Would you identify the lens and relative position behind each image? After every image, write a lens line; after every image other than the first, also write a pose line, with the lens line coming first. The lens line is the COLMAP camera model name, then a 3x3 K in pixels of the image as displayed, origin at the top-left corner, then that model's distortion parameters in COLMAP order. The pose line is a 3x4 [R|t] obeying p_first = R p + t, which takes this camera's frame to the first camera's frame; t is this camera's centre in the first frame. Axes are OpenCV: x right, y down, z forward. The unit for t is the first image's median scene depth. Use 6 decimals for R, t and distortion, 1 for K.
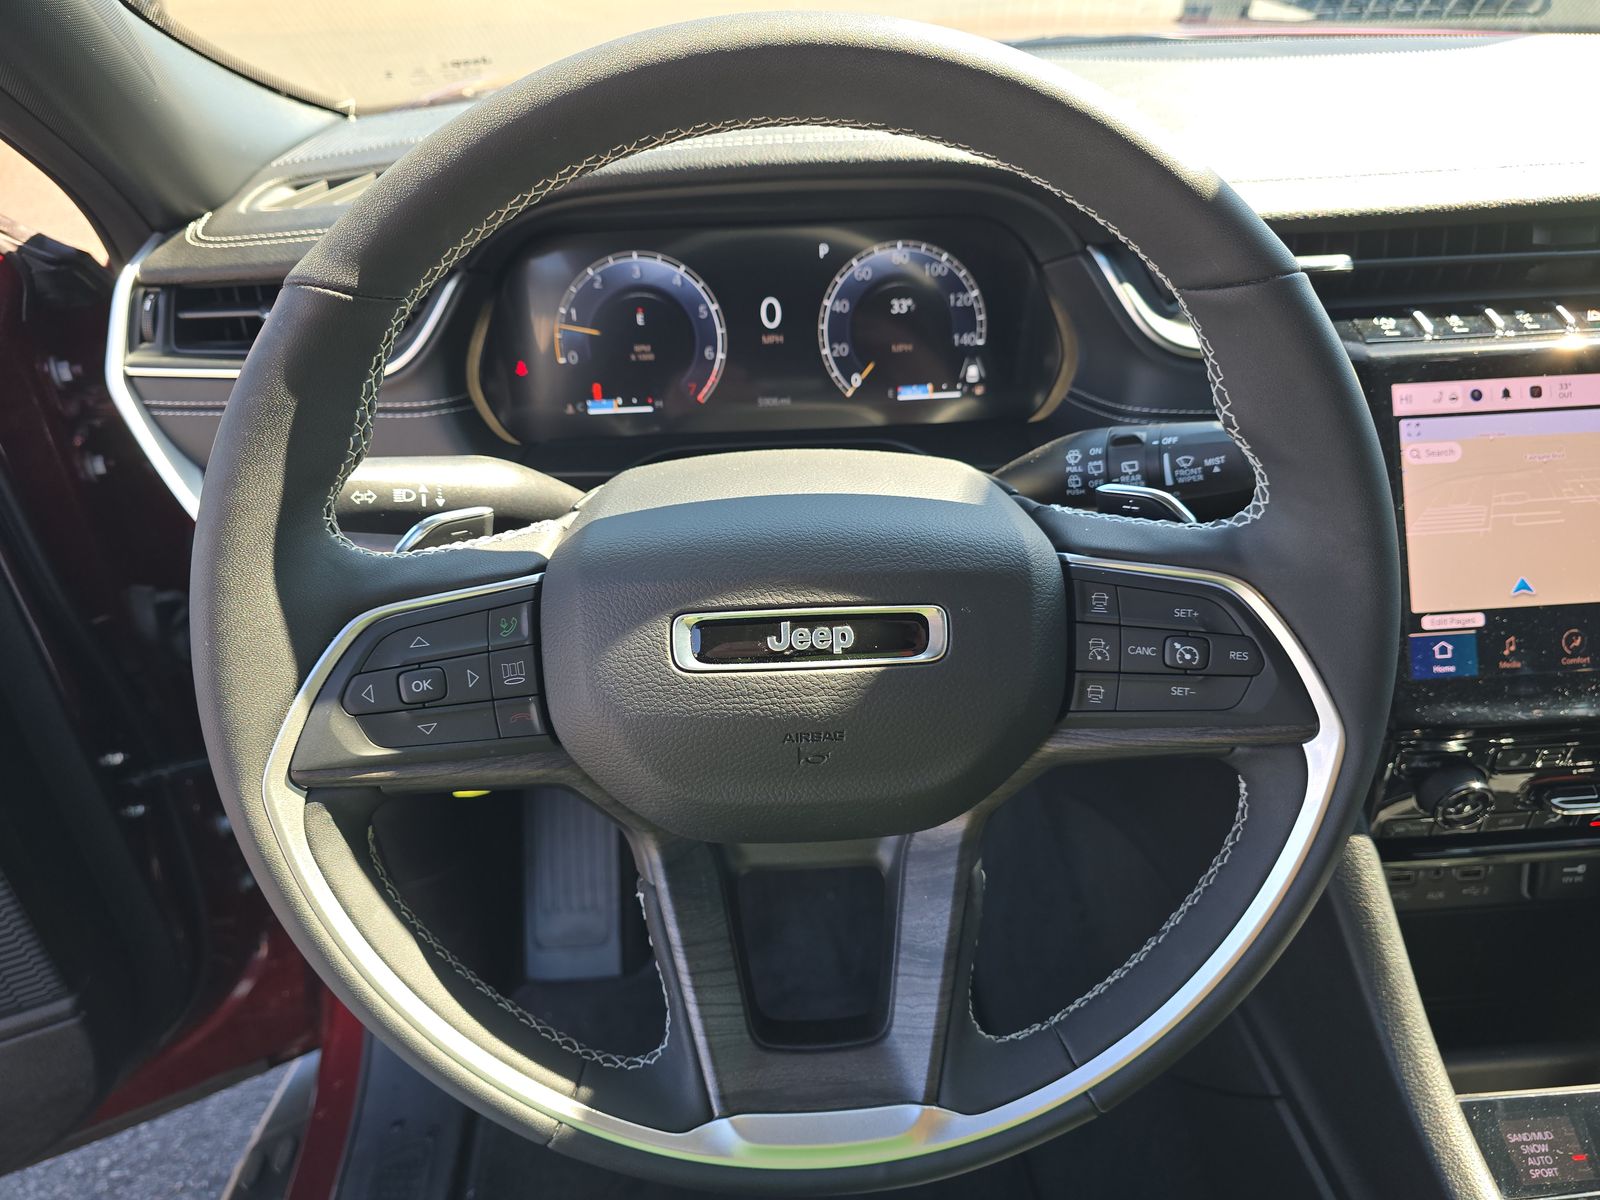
lens RADIAL K [[1074.9, 0, 793.3], [0, 1074.9, 597.9], [0, 0, 1]] dist [0.016918, -0.000817]
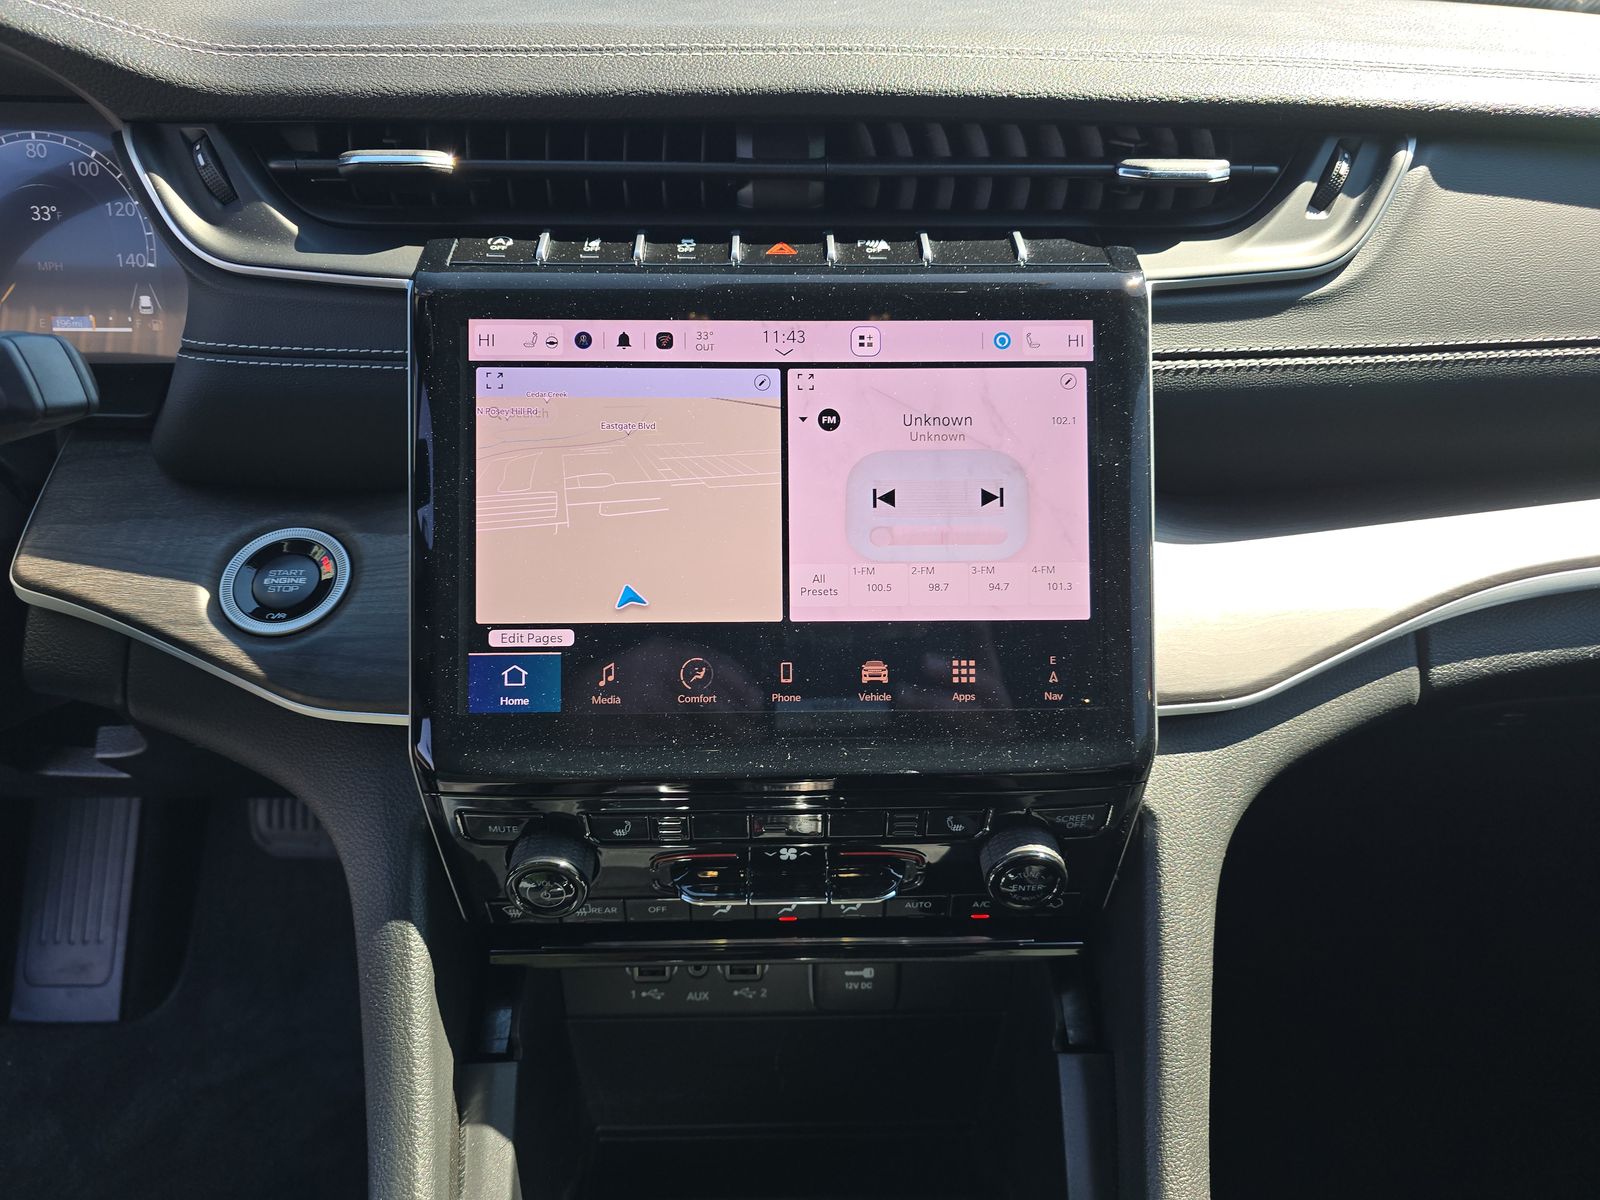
lens RADIAL K [[1074.9, 0, 806.2], [0, 1074.9, 601.8], [0, 0, 1]] dist [0.016918, -0.000817]
pose [[0.998472, 0.051750, -0.019365, 0.810877], [-0.052190, 0.998373, -0.022972, 0.003699], [0.018145, 0.023948, 0.999549, 0.258145]]
